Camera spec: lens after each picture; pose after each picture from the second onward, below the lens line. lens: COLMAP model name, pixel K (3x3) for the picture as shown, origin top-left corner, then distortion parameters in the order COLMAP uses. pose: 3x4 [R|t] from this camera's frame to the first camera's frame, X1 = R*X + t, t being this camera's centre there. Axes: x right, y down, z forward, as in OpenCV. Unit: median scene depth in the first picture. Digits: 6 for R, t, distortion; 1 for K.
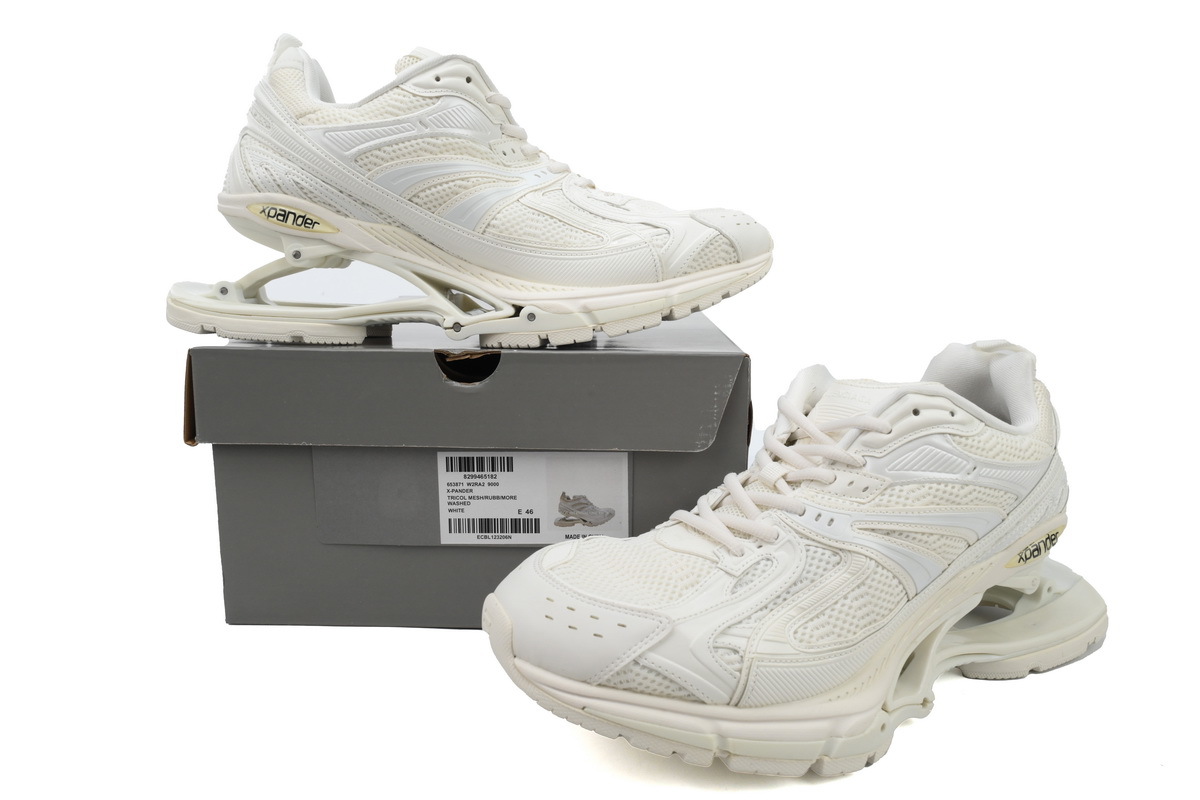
lens RADIAL K [[815.6, 0, 601.1], [0, 815.6, 401.1], [0, 0, 1]] dist [0.009906, -0.001479]
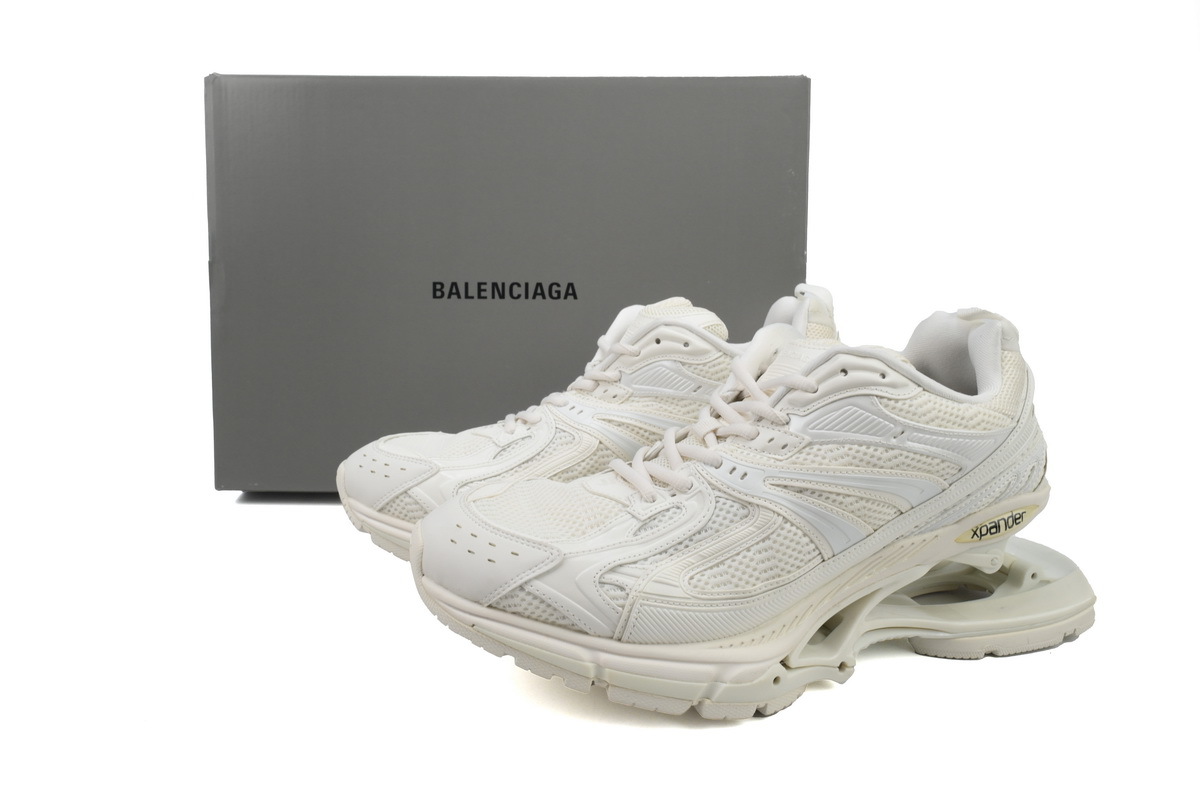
lens RADIAL K [[815.6, 0, 596.4], [0, 815.6, 399.4], [0, 0, 1]] dist [0.009906, -0.001479]
pose [[0.983591, 0.053502, -0.172295, 0.270006], [-0.049868, 0.998434, 0.025352, 0.037266], [0.173382, -0.016344, 0.984719, -0.023306]]
